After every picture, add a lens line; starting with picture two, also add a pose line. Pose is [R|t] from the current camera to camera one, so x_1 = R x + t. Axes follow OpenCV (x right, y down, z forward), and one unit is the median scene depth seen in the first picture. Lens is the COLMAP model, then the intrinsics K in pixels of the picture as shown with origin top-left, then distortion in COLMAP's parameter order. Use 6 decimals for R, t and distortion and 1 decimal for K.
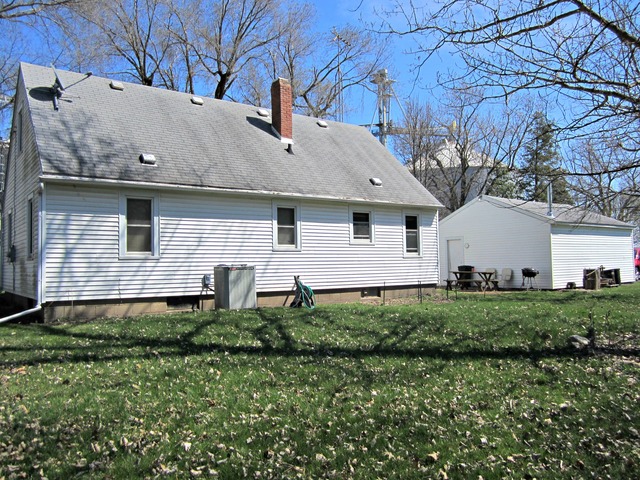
lens RADIAL K [[534.2, 0, 320.0], [0, 534.2, 240.0], [0, 0, 1]] dist [-0.014119, 0.001857]
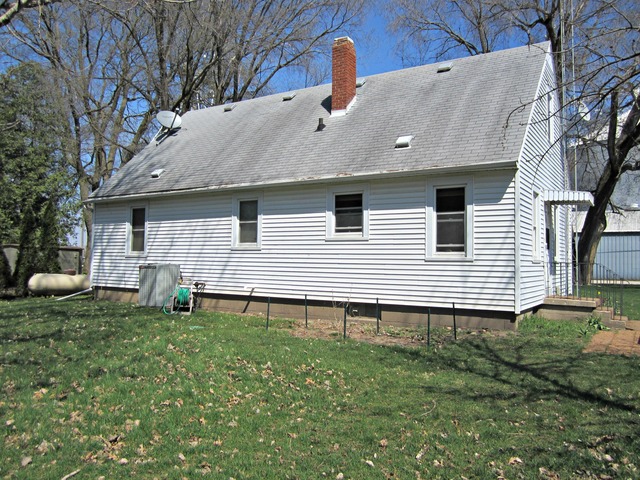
lens RADIAL K [[534.2, 0, 320.0], [0, 534.2, 240.0], [0, 0, 1]] dist [-0.014119, 0.001857]
pose [[0.341213, -0.007635, -0.939955, 0.754362], [0.034351, 0.999400, 0.004352, 0.003927], [0.939358, -0.033774, 0.341271, 0.768115]]
